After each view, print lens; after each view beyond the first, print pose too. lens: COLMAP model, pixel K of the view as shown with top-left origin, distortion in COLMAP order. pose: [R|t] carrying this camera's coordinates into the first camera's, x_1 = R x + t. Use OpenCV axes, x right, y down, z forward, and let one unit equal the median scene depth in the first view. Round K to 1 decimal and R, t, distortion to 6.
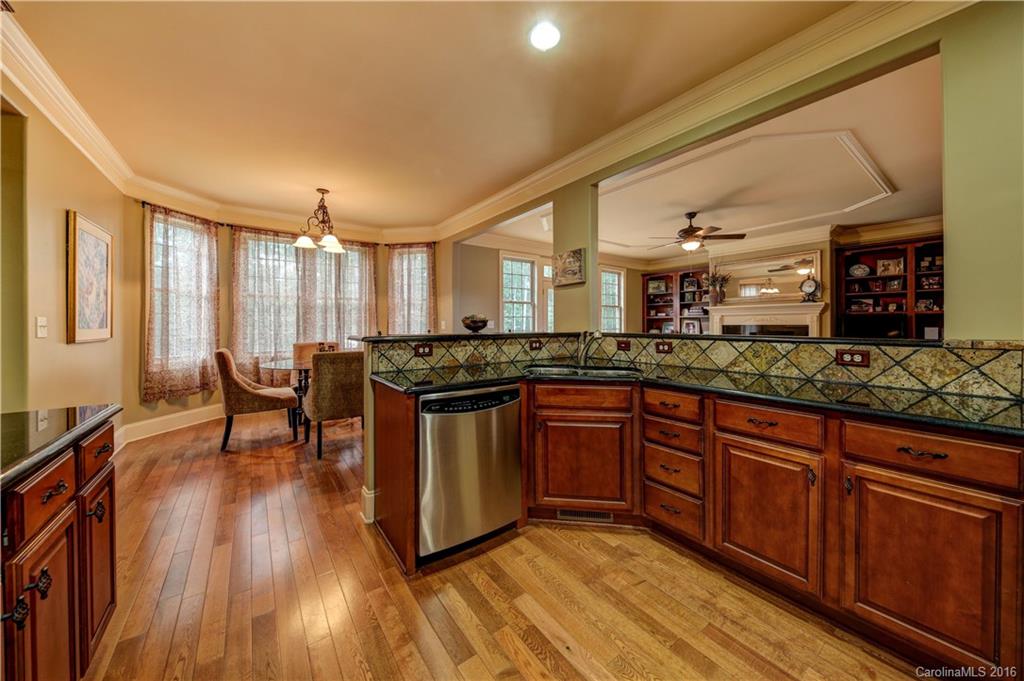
lens RADIAL K [[359.1, 0, 514.4], [0, 359.1, 323.2], [0, 0, 1]] dist [-0.002477, -0.000419]
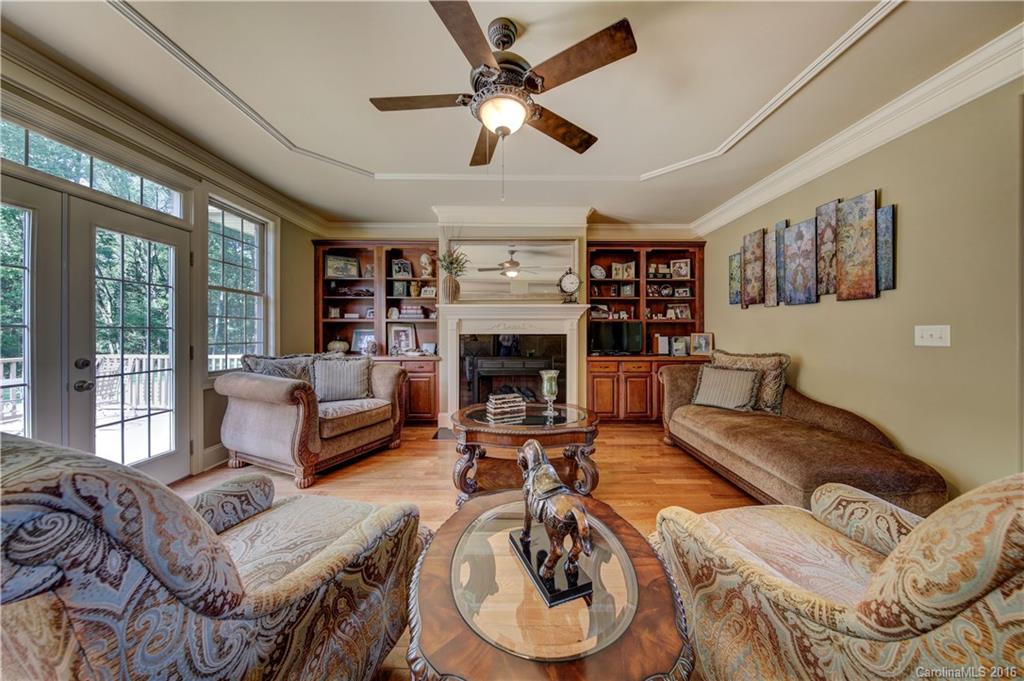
lens RADIAL K [[326.8, 0, 519.0], [0, 326.8, 329.1], [0, 0, 1]] dist [0.000856, -0.002367]
pose [[0.577052, 0.011828, 0.816622, 0.195859], [-0.003810, 0.999923, -0.011791, 0.003317], [-0.816699, 0.003693, 0.577053, 0.685219]]
